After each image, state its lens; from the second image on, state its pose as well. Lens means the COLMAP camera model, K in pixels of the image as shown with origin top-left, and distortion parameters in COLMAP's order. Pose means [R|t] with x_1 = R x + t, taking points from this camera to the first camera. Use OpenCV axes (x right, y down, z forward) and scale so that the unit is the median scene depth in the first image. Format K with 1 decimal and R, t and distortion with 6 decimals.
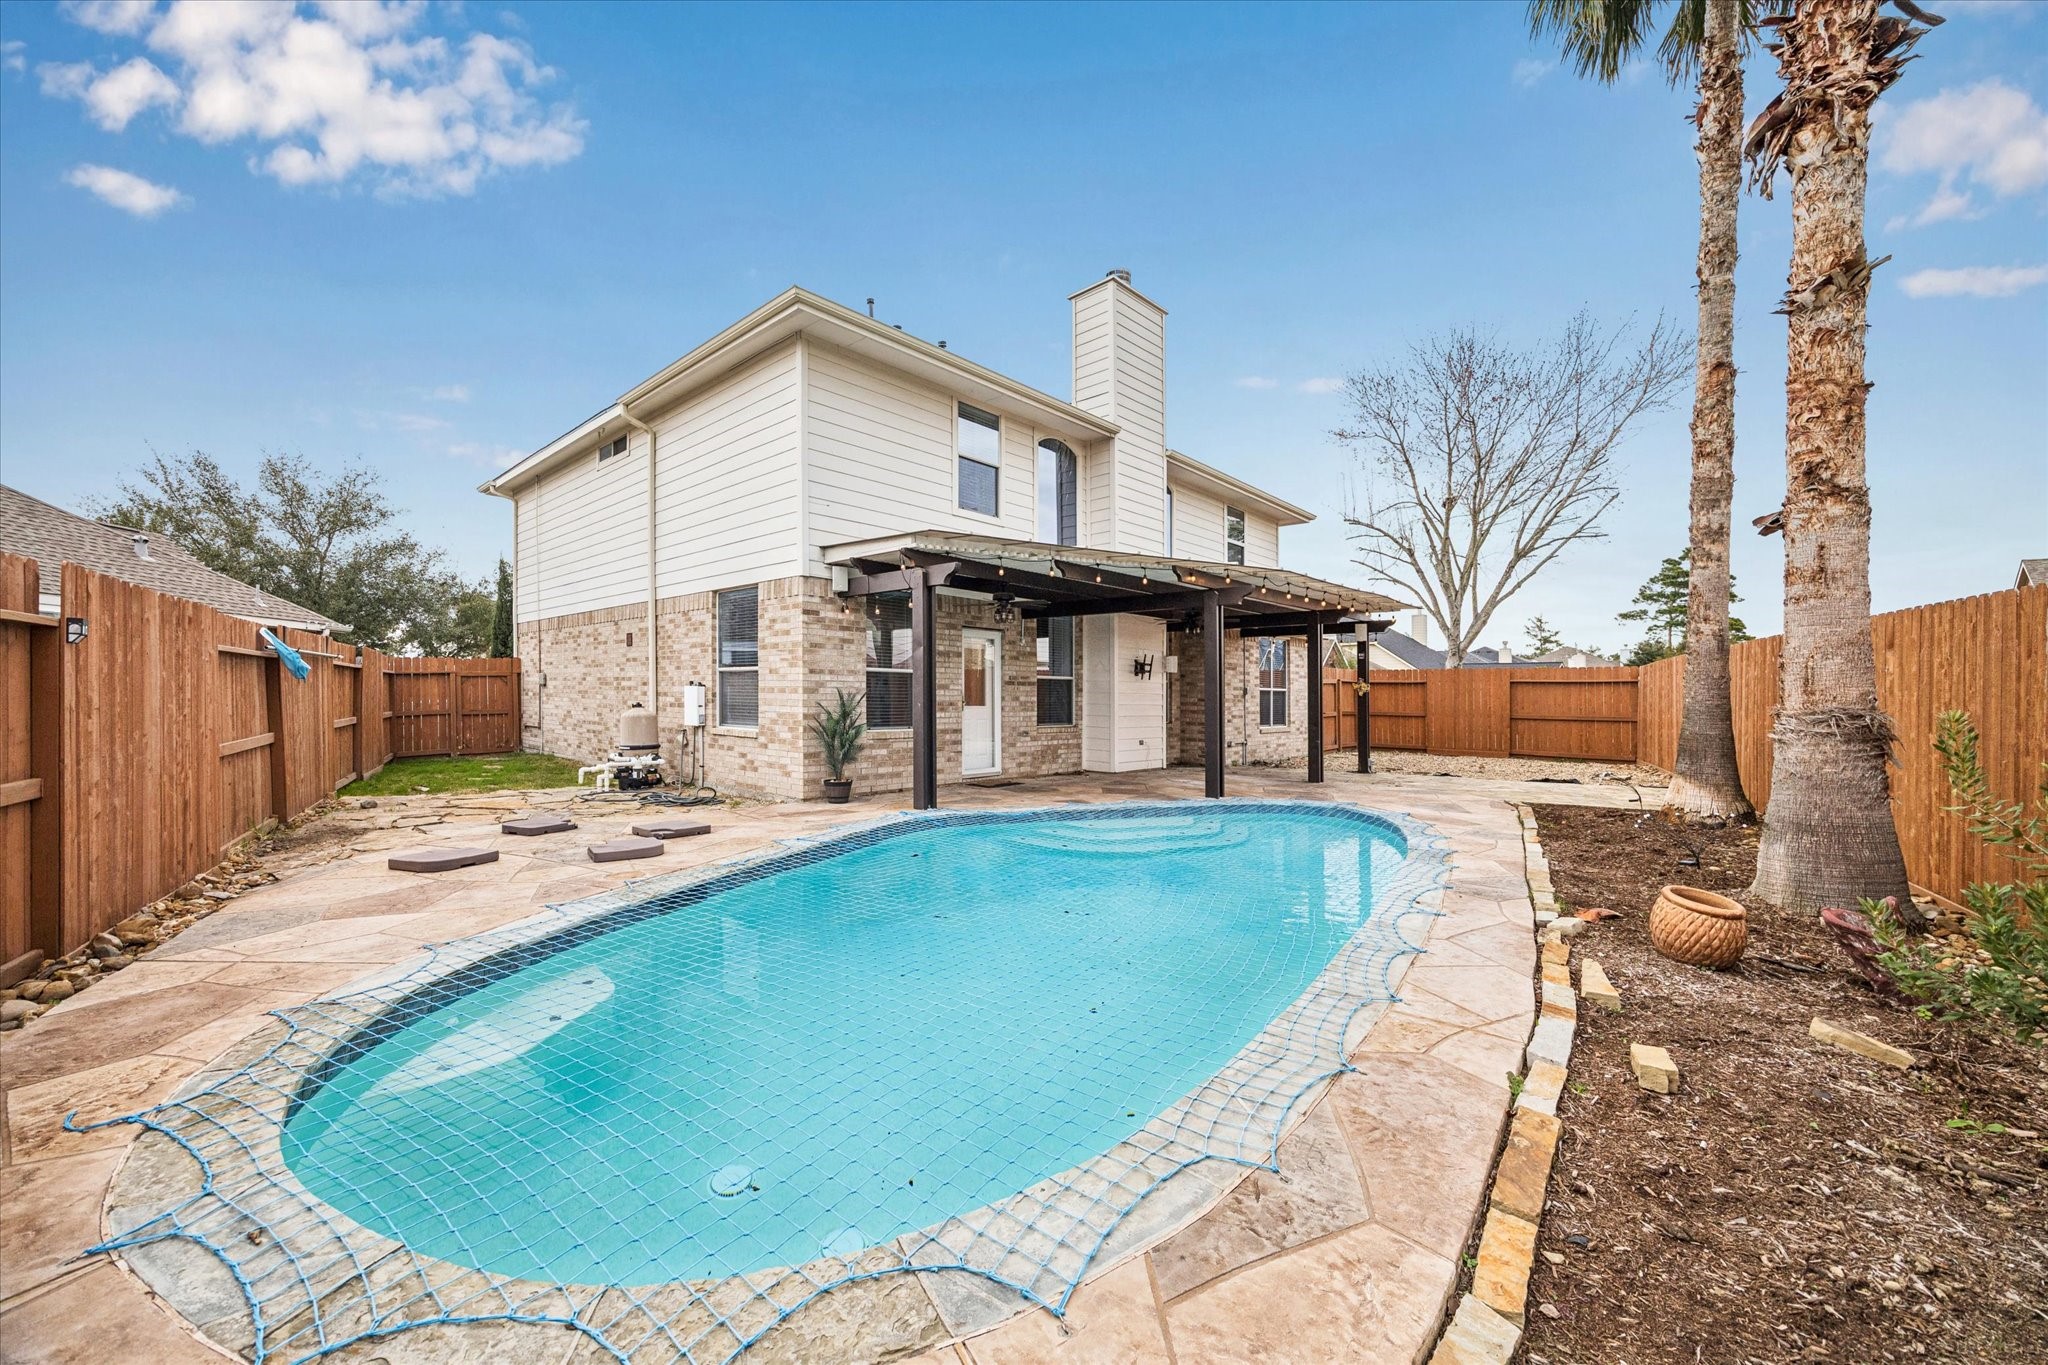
lens RADIAL K [[805.1, 0, 1018.4], [0, 805.1, 698.7], [0, 0, 1]] dist [-0.010076, -0.000322]
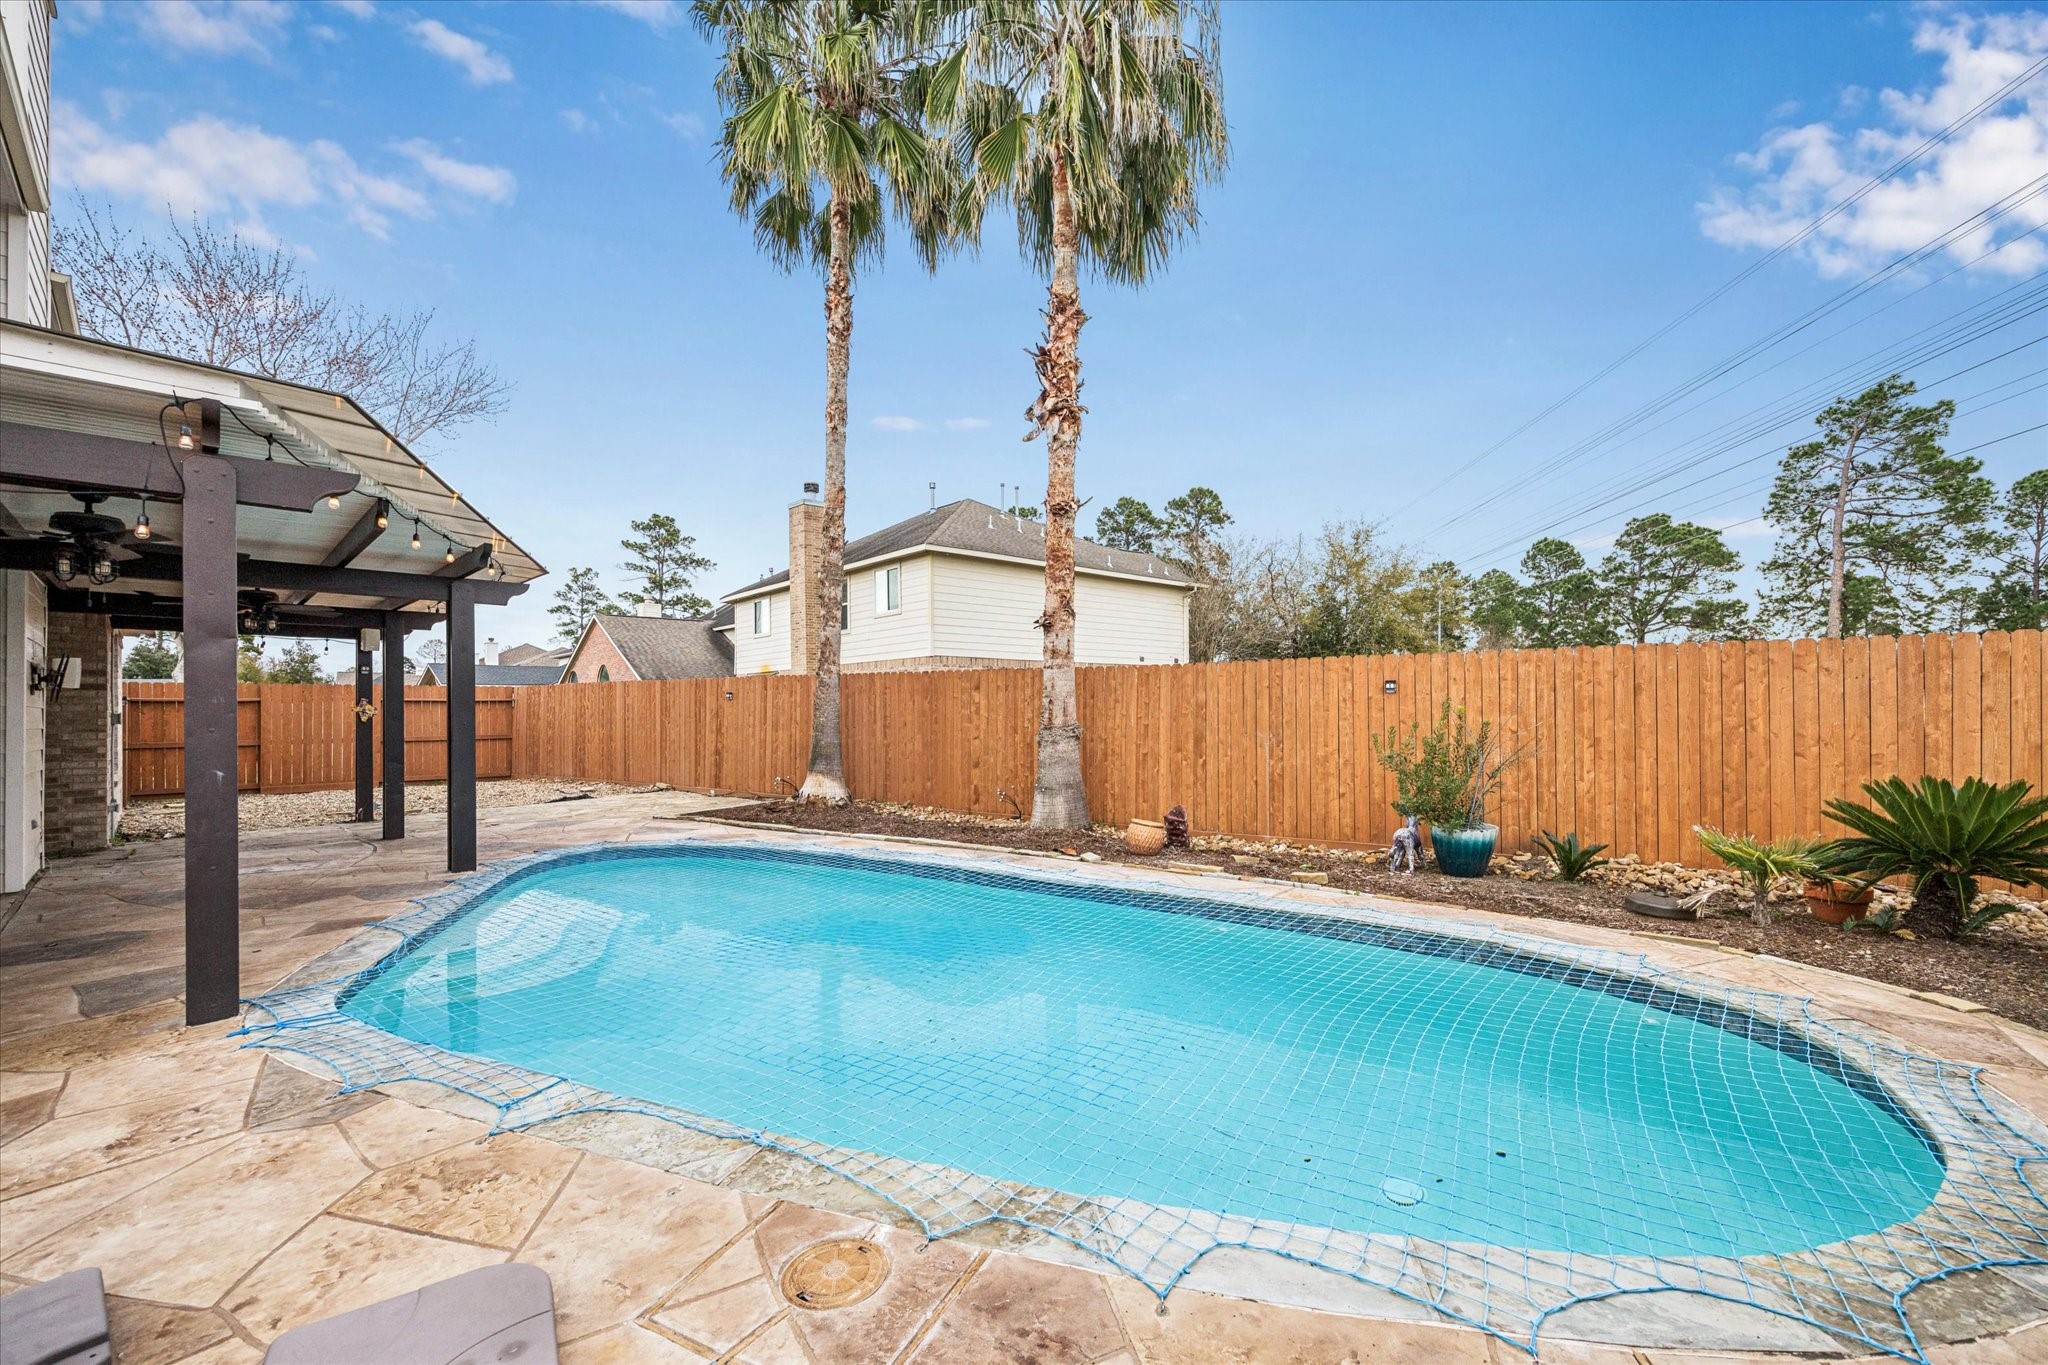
lens RADIAL K [[805.1, 0, 1018.4], [0, 805.1, 698.7], [0, 0, 1]] dist [-0.010076, -0.000322]
pose [[0.068816, 0.003546, 0.997623, -0.778386], [0.014431, 0.999886, -0.004550, -0.033101], [-0.997525, 0.014710, 0.068757, 0.810184]]
